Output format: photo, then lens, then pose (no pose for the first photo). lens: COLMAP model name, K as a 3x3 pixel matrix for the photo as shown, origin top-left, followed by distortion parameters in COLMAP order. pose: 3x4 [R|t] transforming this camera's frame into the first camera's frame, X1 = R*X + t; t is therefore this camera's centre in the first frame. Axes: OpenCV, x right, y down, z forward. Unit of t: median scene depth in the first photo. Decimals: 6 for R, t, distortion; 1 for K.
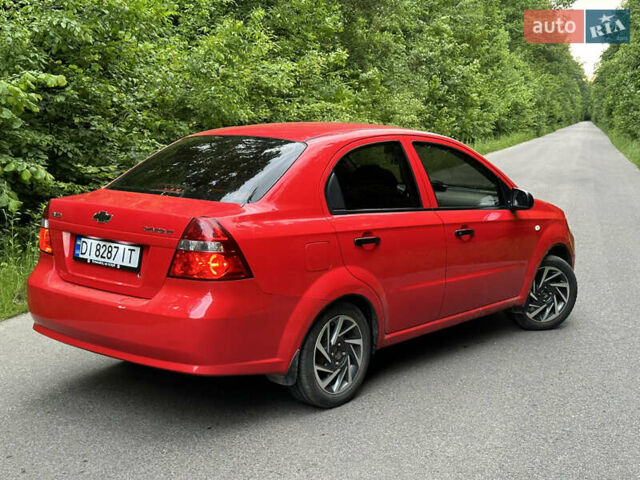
lens RADIAL K [[889.0, 0, 320.0], [0, 889.0, 240.0], [0, 0, 1]] dist [0.251807, -0.658825]
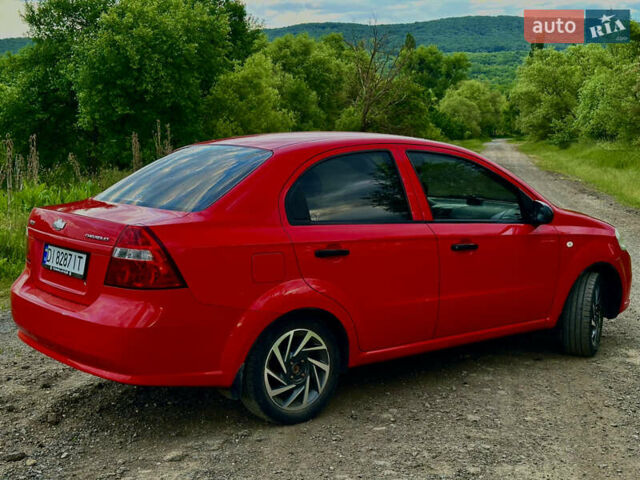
lens RADIAL K [[889.0, 0, 320.0], [0, 889.0, 240.0], [0, 0, 1]] dist [0.251807, -0.658825]
pose [[0.980797, 0.011068, -0.194716, 0.237670], [-0.015794, 0.999617, -0.022734, 0.010064], [0.194390, 0.025373, 0.980596, 0.061660]]
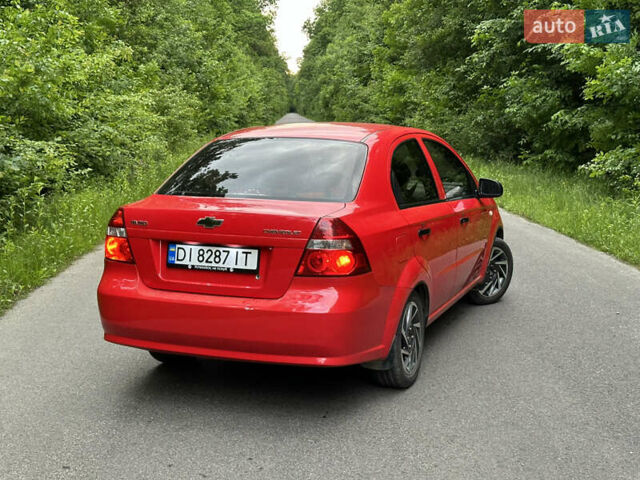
lens RADIAL K [[889.0, 0, 320.0], [0, 889.0, 240.0], [0, 0, 1]] dist [0.251807, -0.658825]
pose [[0.951189, -0.059333, 0.302851, -0.420225], [0.056728, 0.998238, 0.017399, -0.015885], [-0.303350, 0.000630, 0.952879, 0.000102]]
